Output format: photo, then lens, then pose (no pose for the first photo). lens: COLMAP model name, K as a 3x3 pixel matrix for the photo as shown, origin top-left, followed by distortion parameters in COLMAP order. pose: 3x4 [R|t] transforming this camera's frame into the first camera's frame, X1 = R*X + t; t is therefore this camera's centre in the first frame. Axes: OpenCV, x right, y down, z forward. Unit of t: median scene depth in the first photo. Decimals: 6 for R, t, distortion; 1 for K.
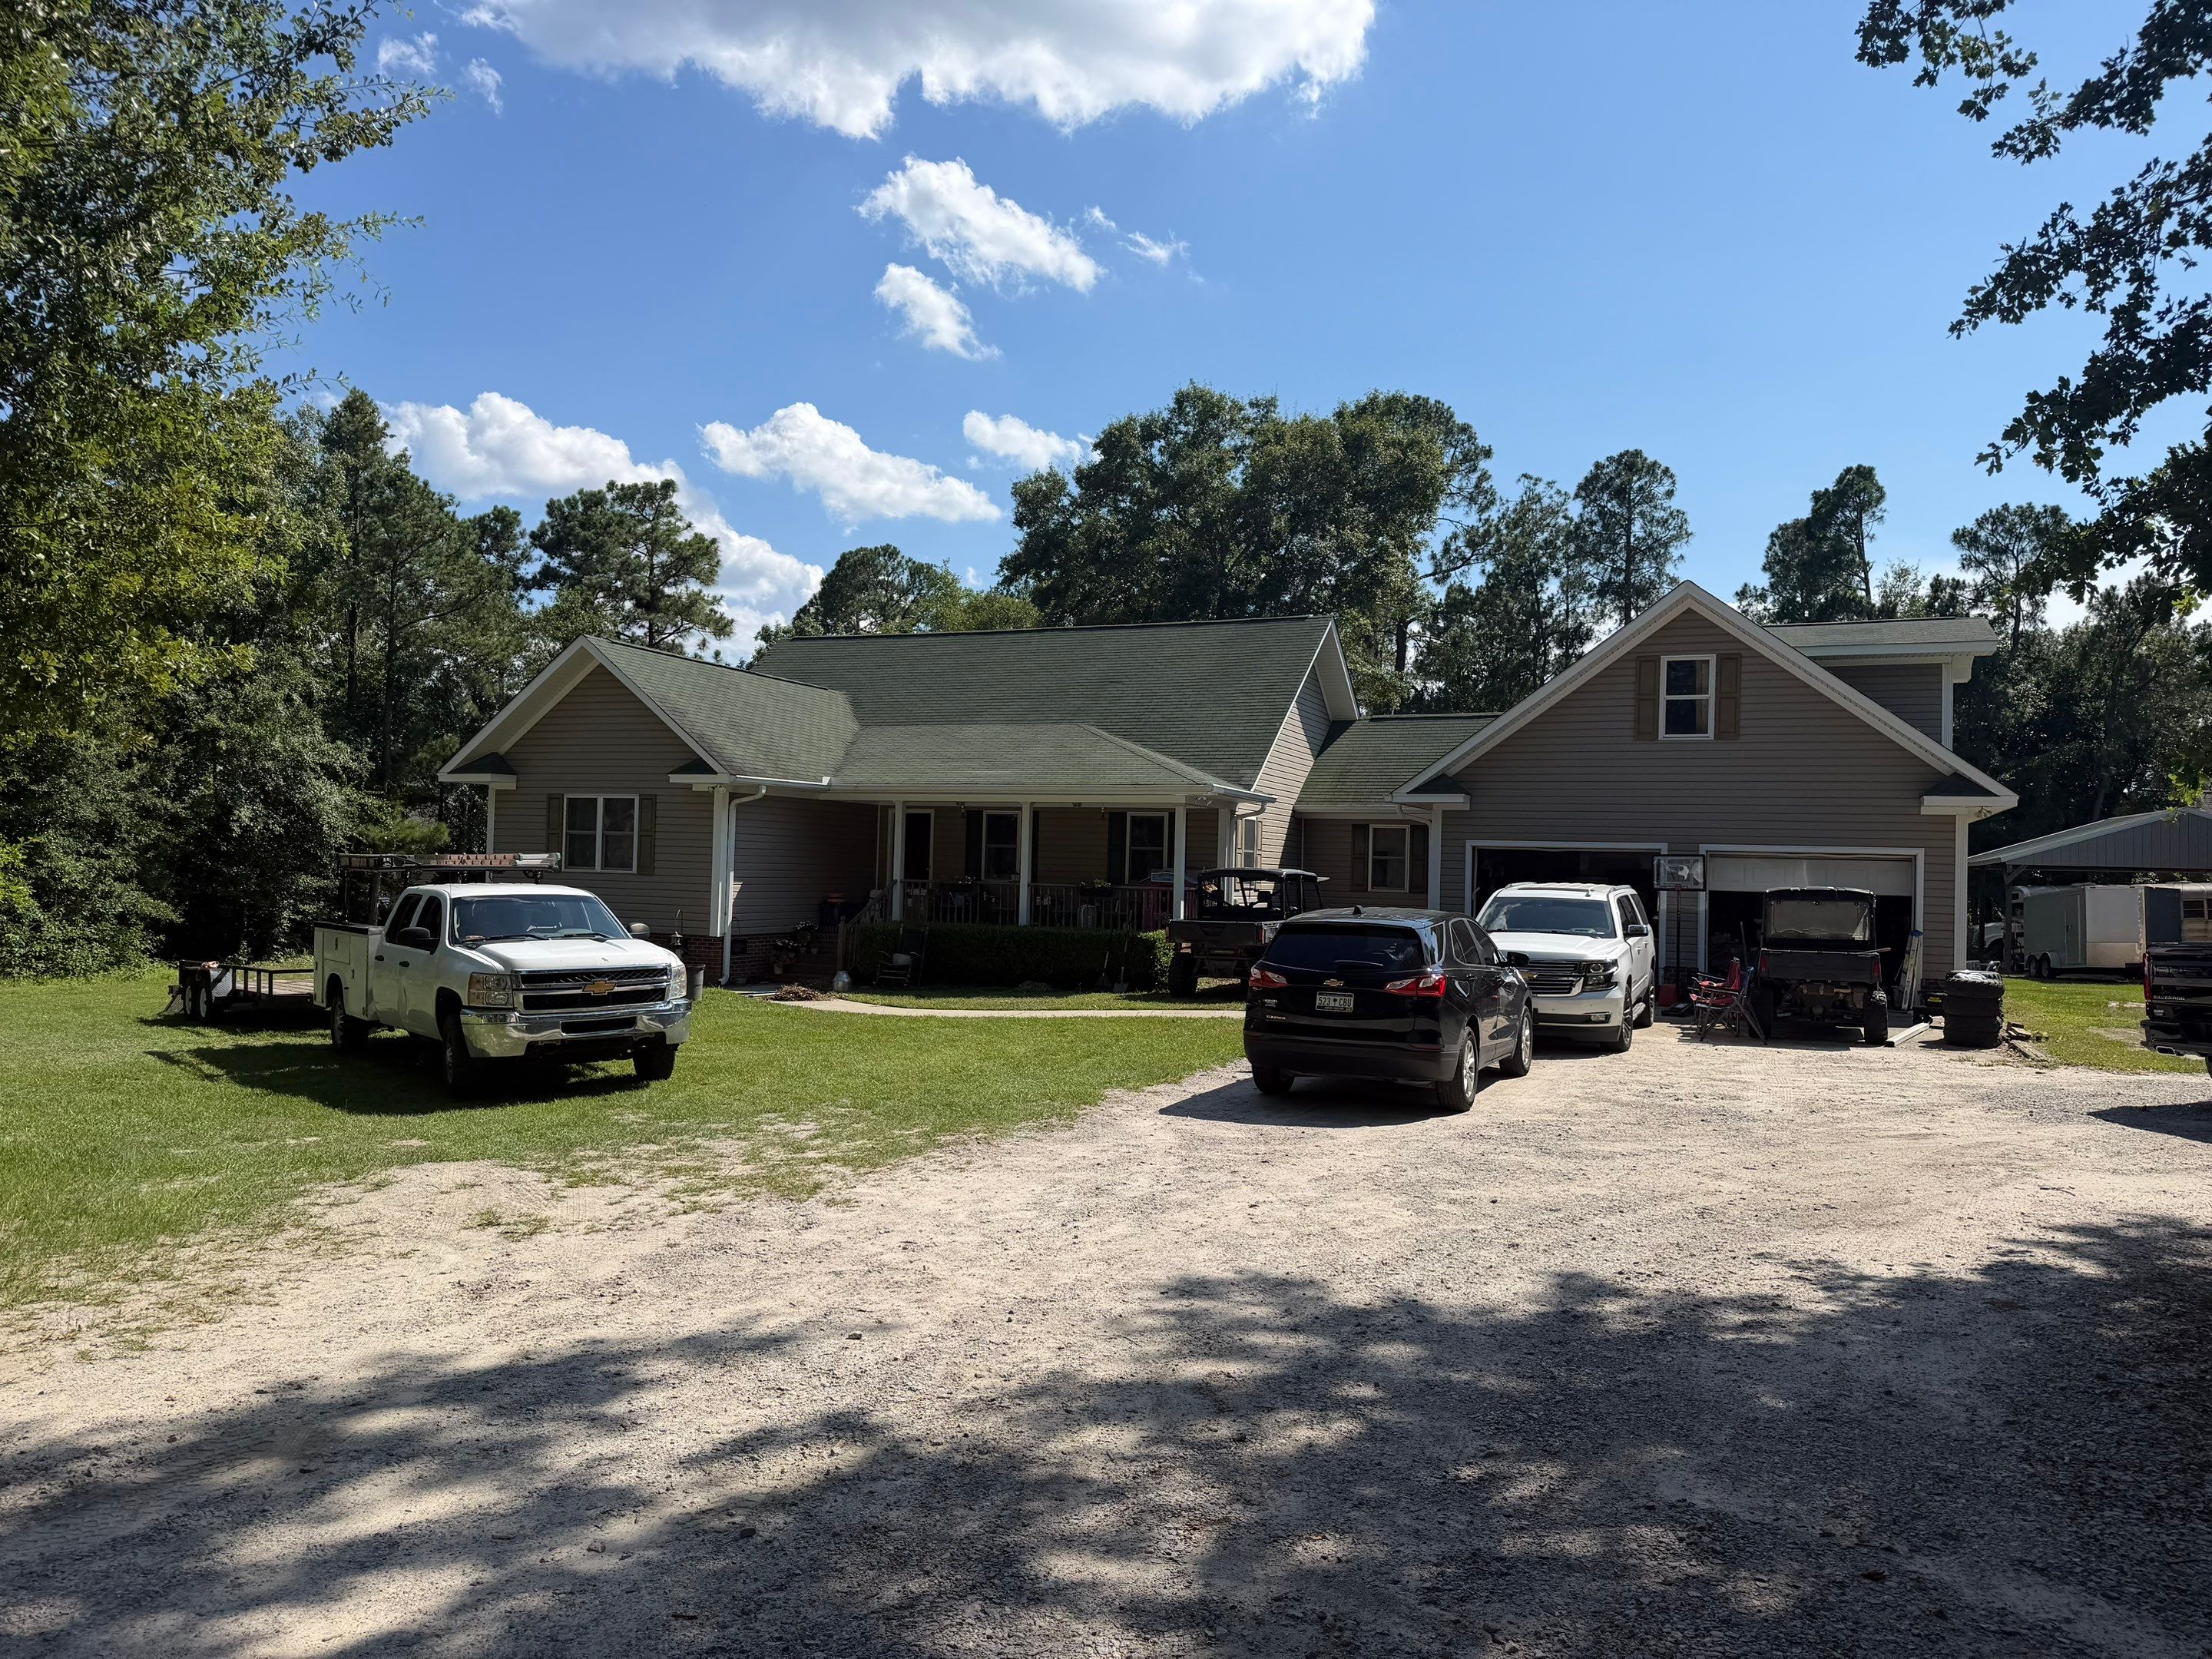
lens RADIAL K [[1484.0, 0, 1112.6], [0, 1484.0, 831.3], [0, 0, 1]] dist [0.051886, -0.025619]
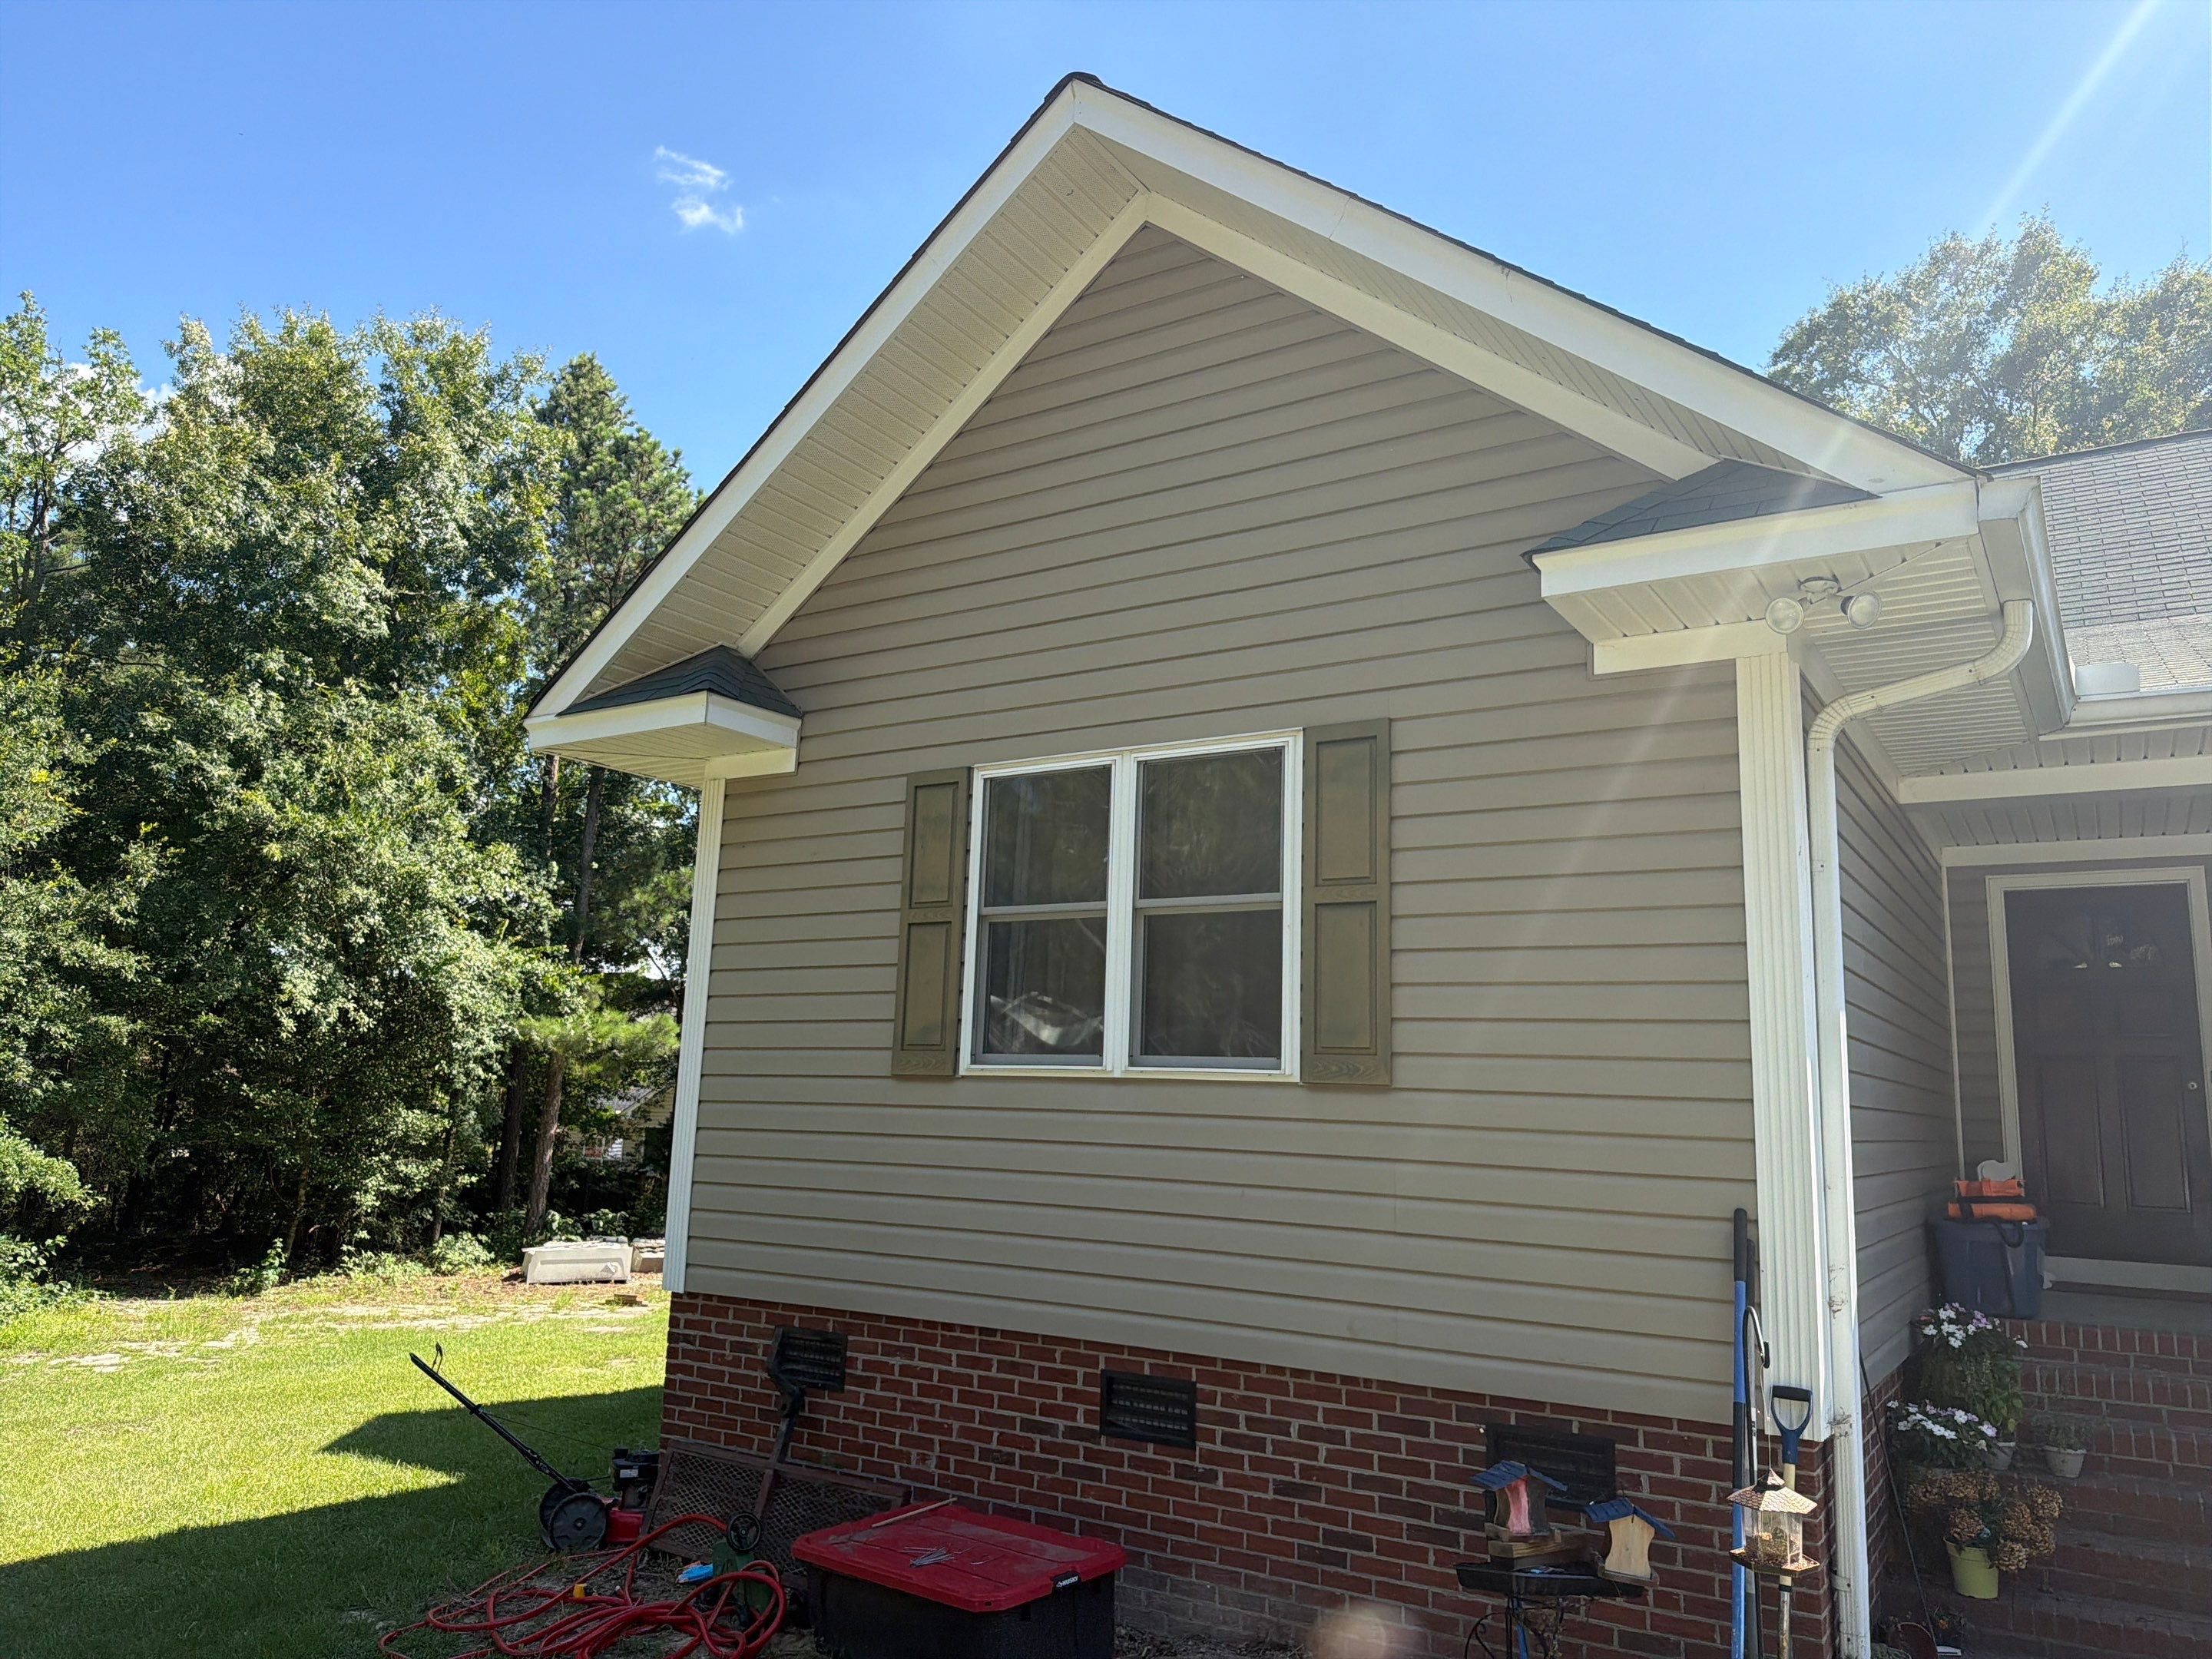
lens RADIAL K [[1537.2, 0, 1116.0], [0, 1537.2, 817.5], [0, 0, 1]] dist [0.011929, -0.028448]
pose [[0.984691, -0.026789, -0.172237, -0.199320], [-0.001879, 0.986430, -0.164169, 0.017301], [0.174298, 0.161979, 0.971279, 0.503836]]
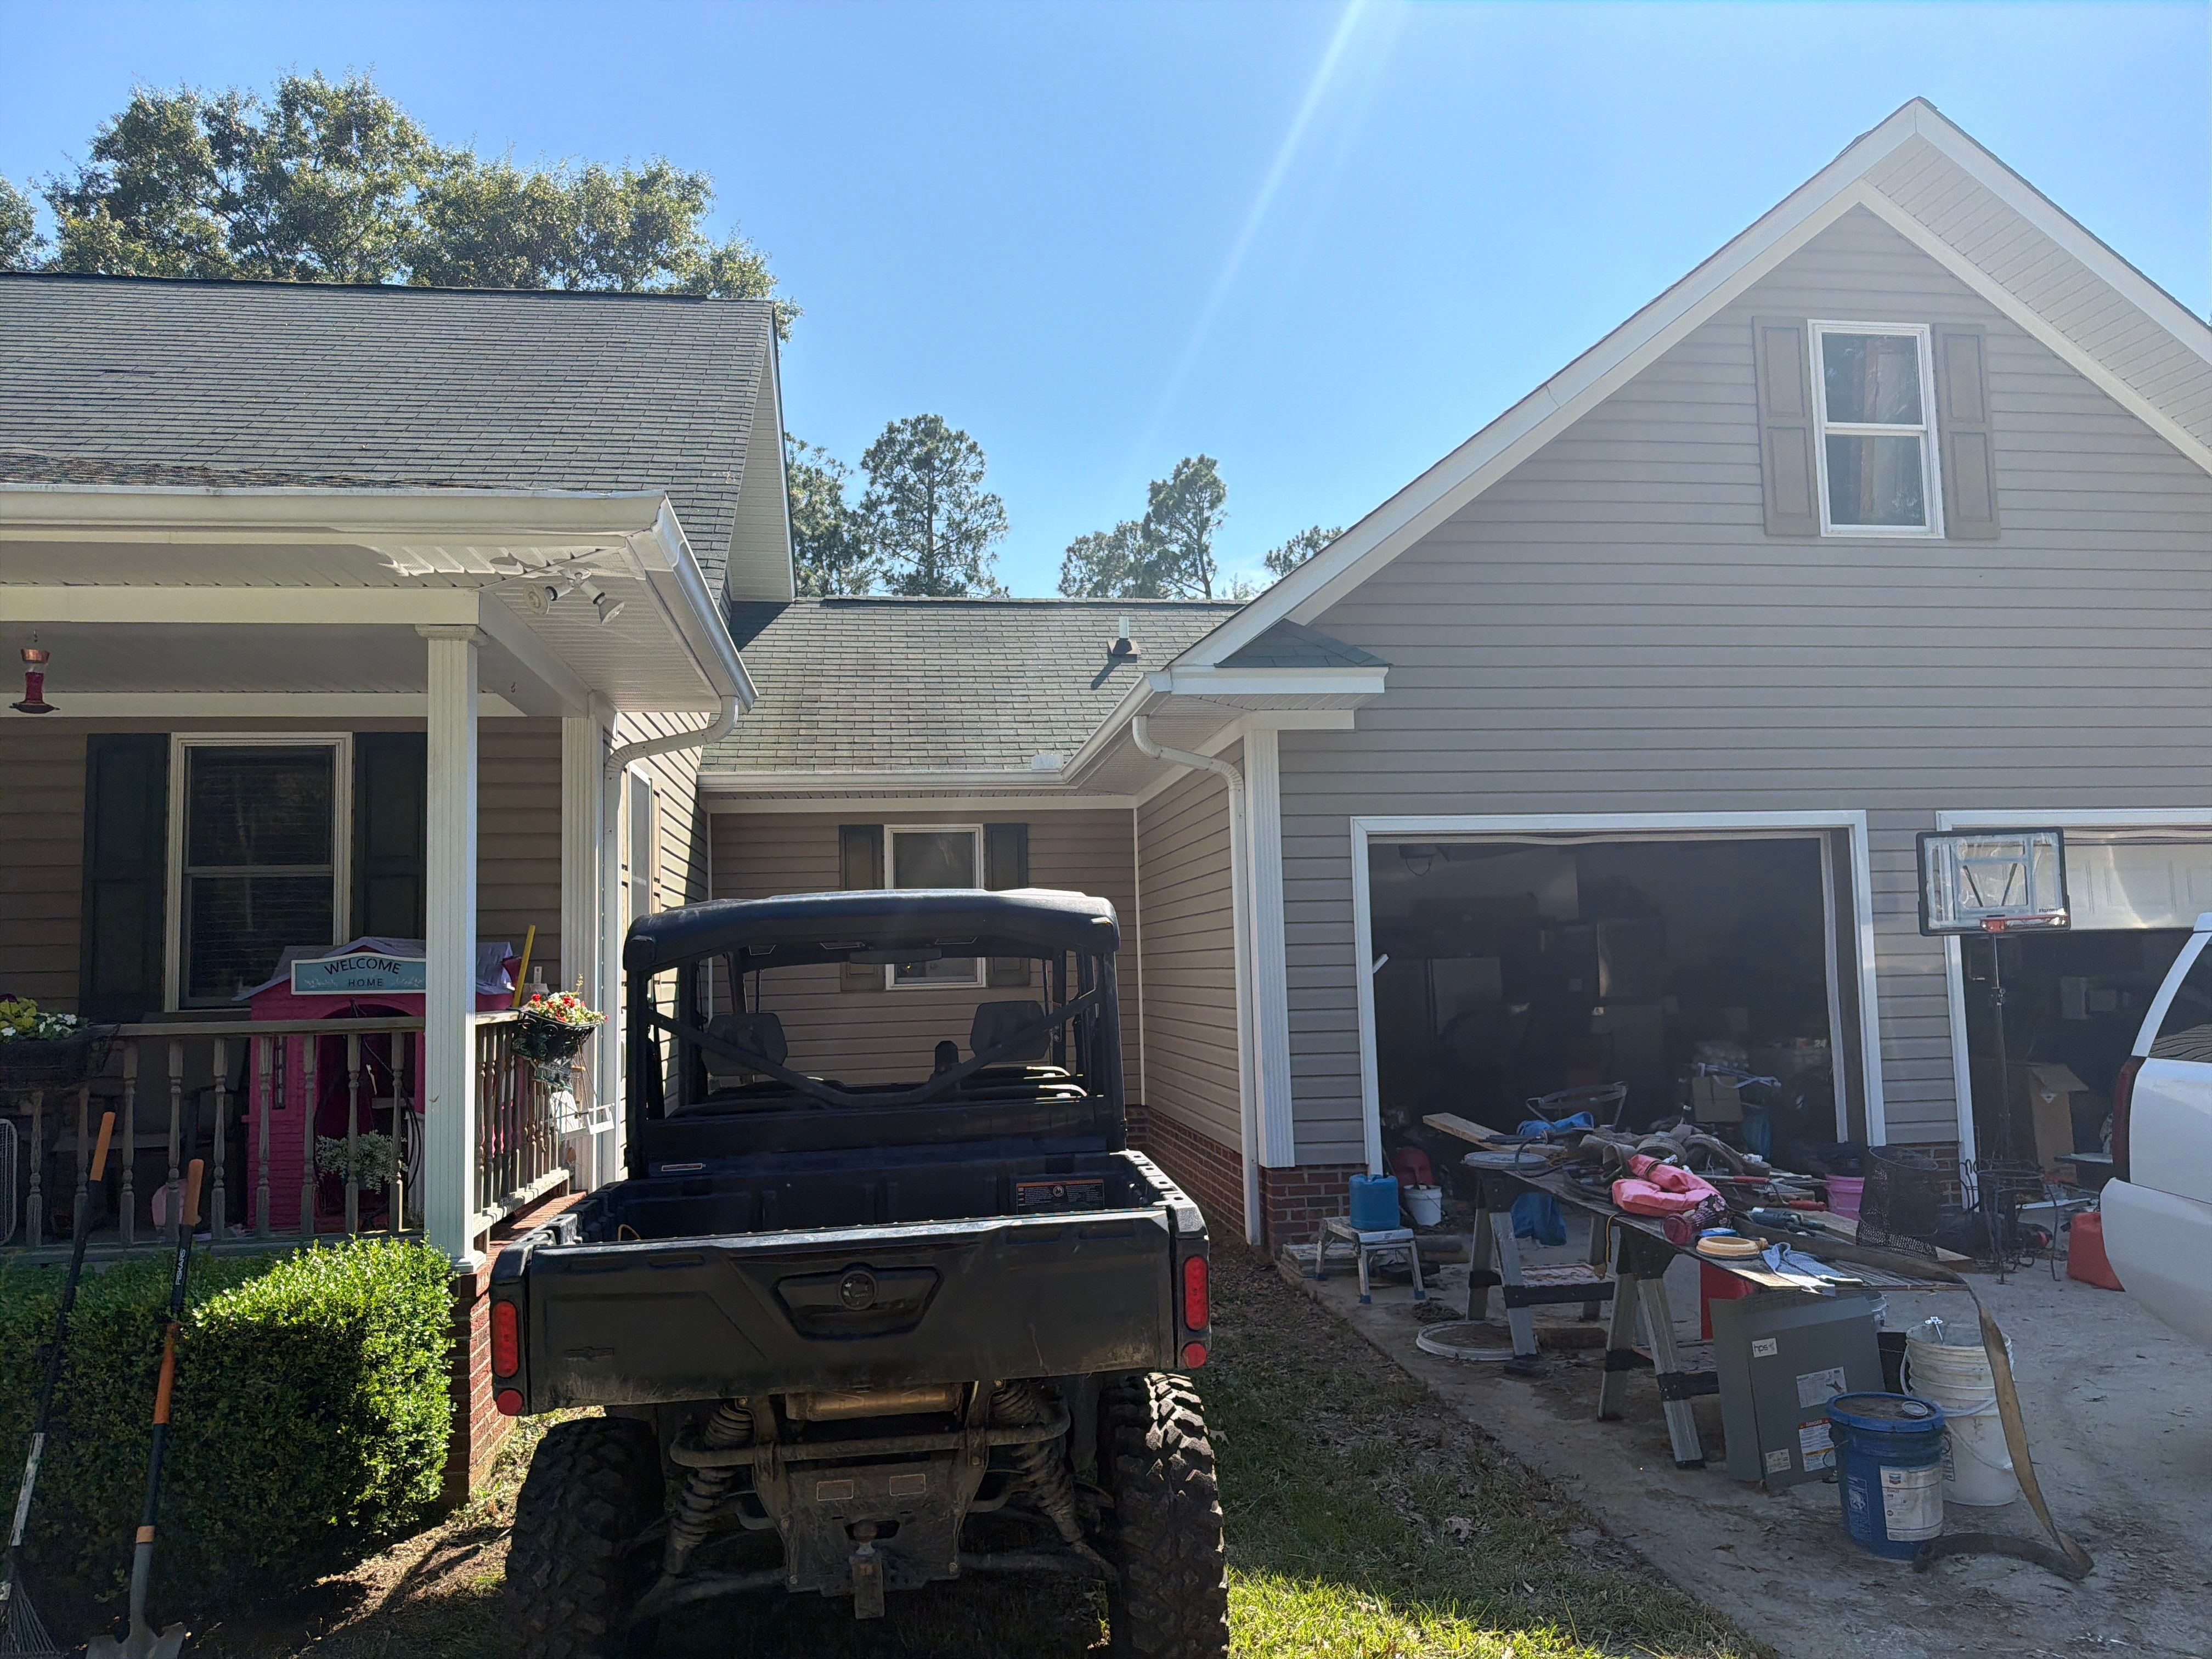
lens RADIAL K [[1563.6, 0, 1119.1], [0, 1563.6, 833.7], [0, 0, 1]] dist [0.019290, -0.016764]
pose [[0.854086, -0.004140, 0.520116, 0.004158], [0.034956, 0.998164, -0.049455, 0.017105], [-0.518956, 0.060420, 0.852663, 0.474710]]
